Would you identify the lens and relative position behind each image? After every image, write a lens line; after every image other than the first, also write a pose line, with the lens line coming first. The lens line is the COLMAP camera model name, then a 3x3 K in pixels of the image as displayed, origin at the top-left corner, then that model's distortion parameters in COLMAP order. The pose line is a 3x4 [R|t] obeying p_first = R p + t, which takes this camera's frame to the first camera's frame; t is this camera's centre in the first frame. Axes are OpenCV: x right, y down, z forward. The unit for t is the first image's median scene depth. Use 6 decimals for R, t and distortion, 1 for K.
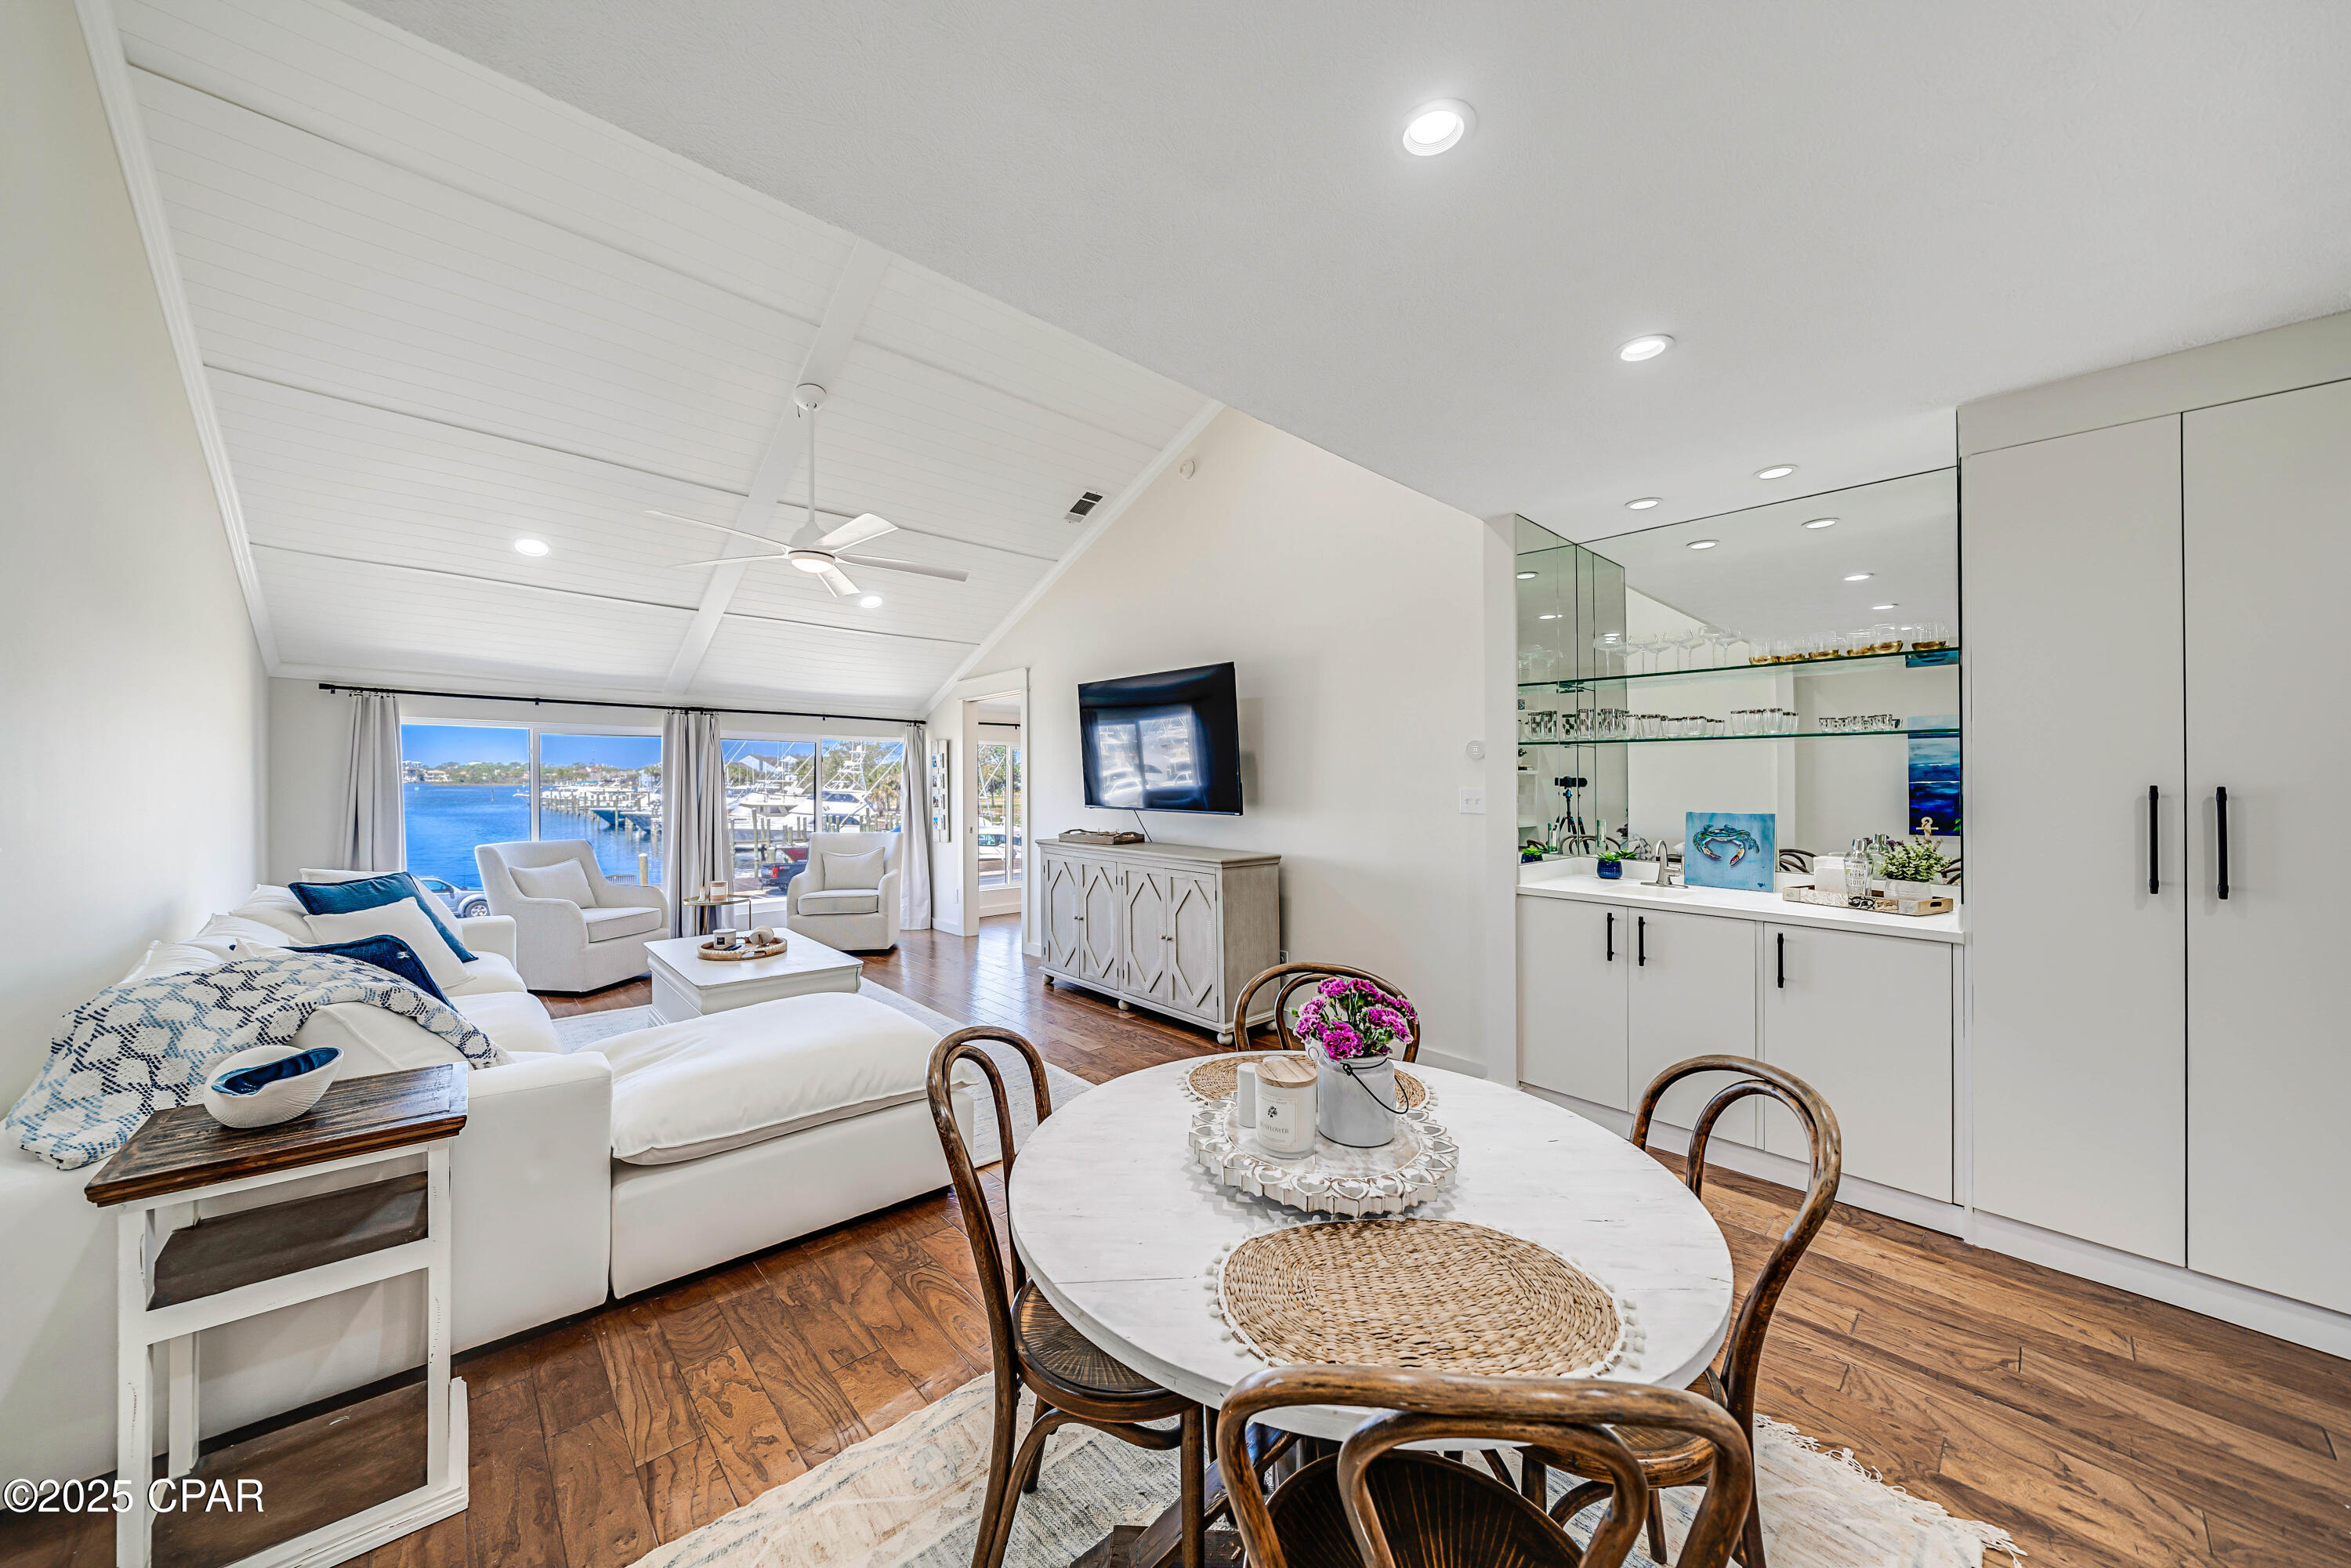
lens RADIAL K [[819.2, 0, 1161.3], [0, 819.2, 785.1], [0, 0, 1]] dist [-0.003526, 0.000333]
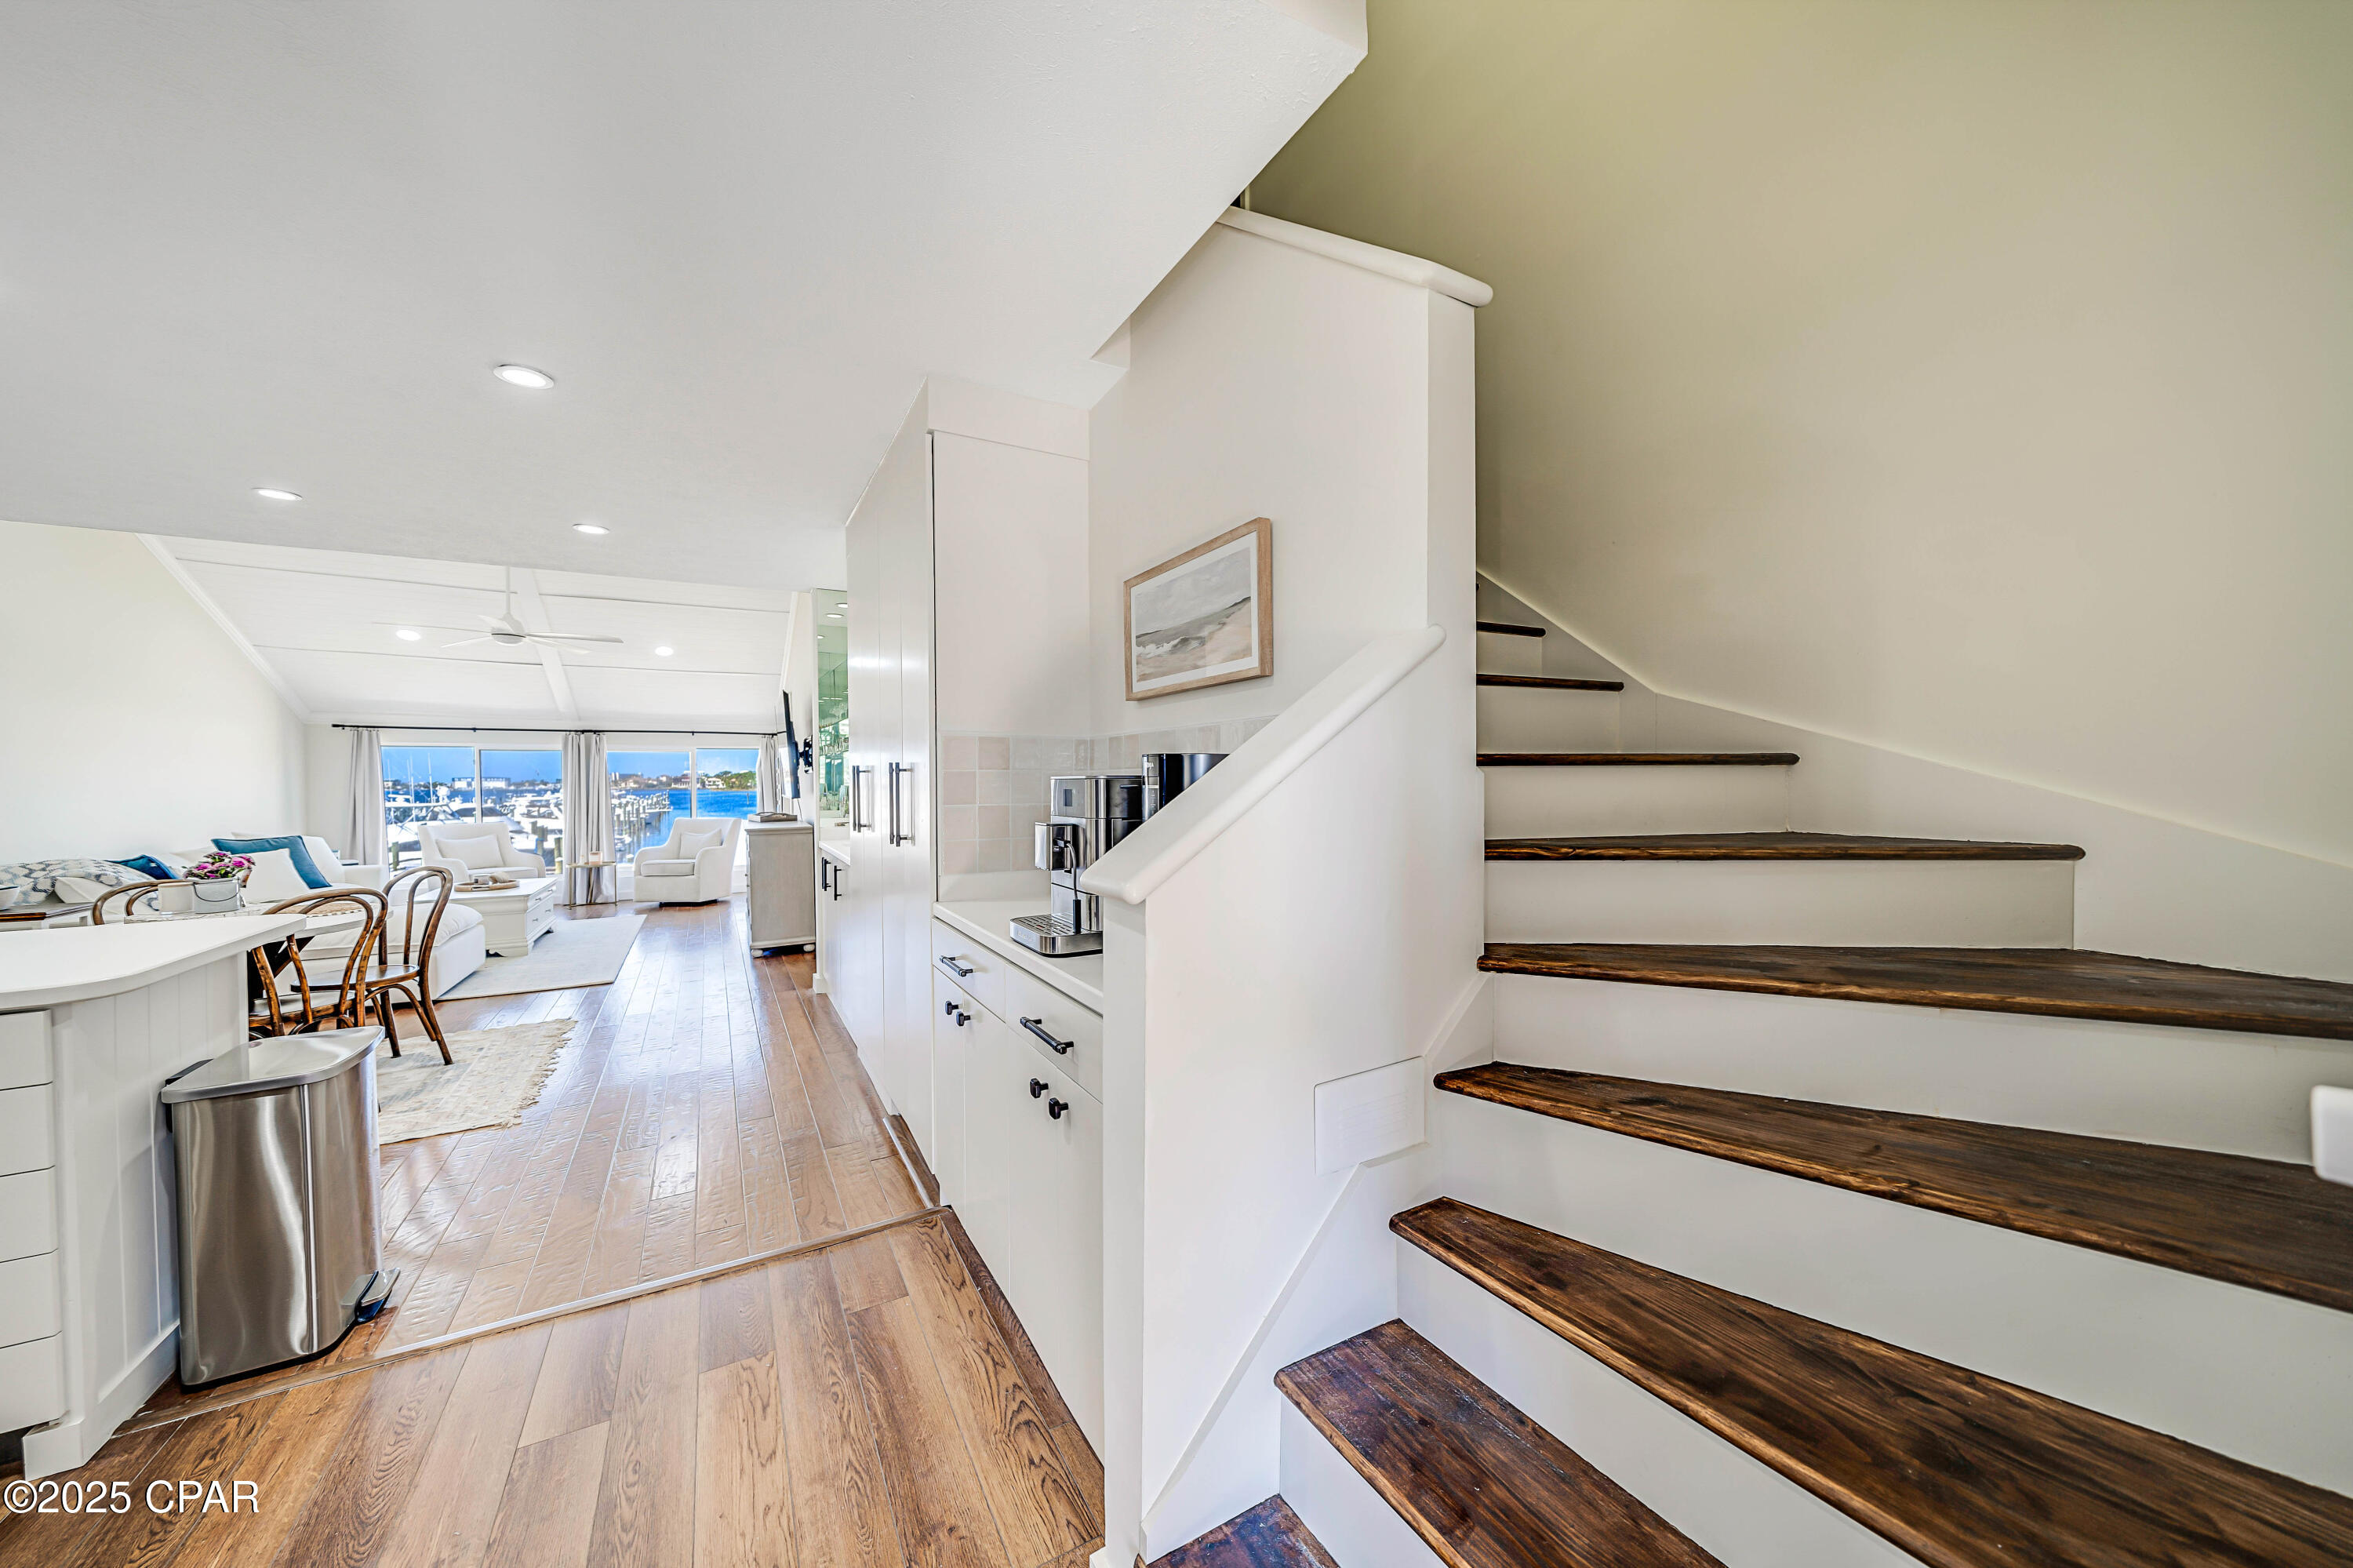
lens RADIAL K [[828.0, 0, 1152.5], [0, 828.0, 758.8], [0, 0, 1]] dist [-0.001054, 0.000026]
pose [[0.972183, -0.022331, -0.233156, 0.925970], [0.015496, 0.999396, -0.031108, 0.020280], [0.233710, 0.026630, 0.971942, -0.202945]]
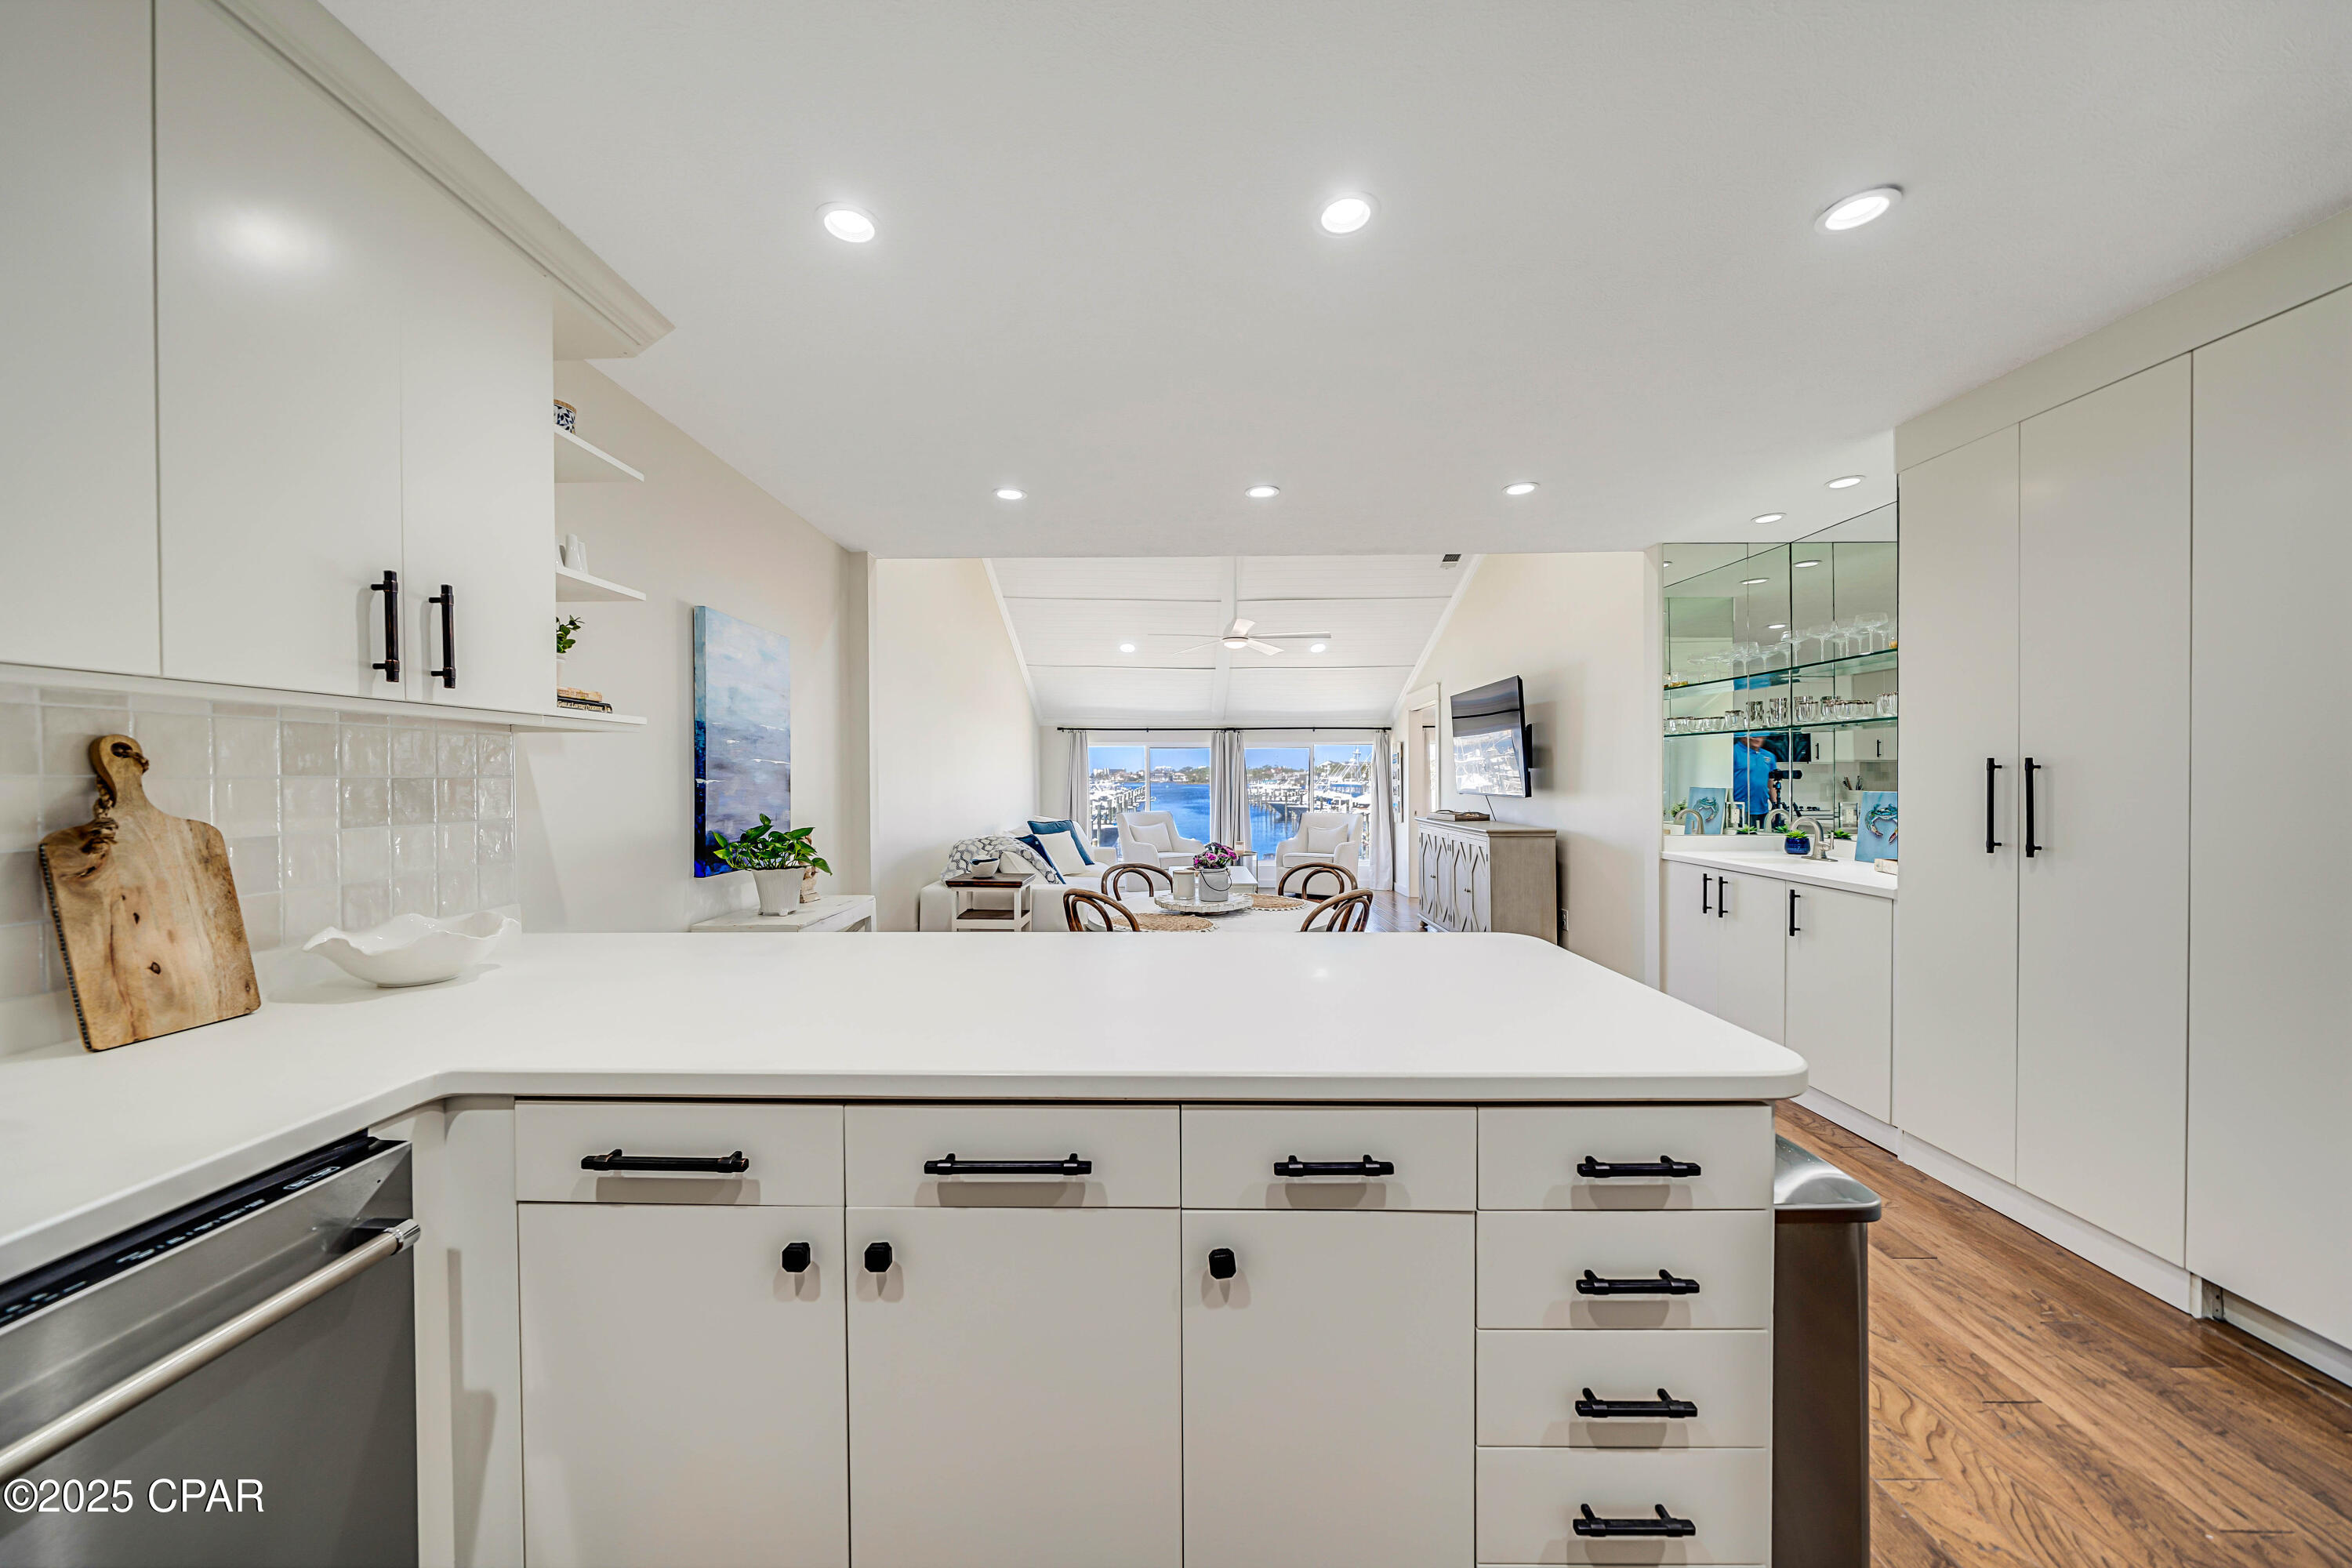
lens RADIAL K [[808.2, 0, 1162.0], [0, 808.2, 781.9], [0, 0, 1]] dist [-0.005196, -0.000040]
pose [[0.734196, -0.005365, -0.678917, 0.475082], [0.004570, 0.999985, -0.002961, 0.012908], [0.678923, -0.000928, 0.734209, -0.255591]]
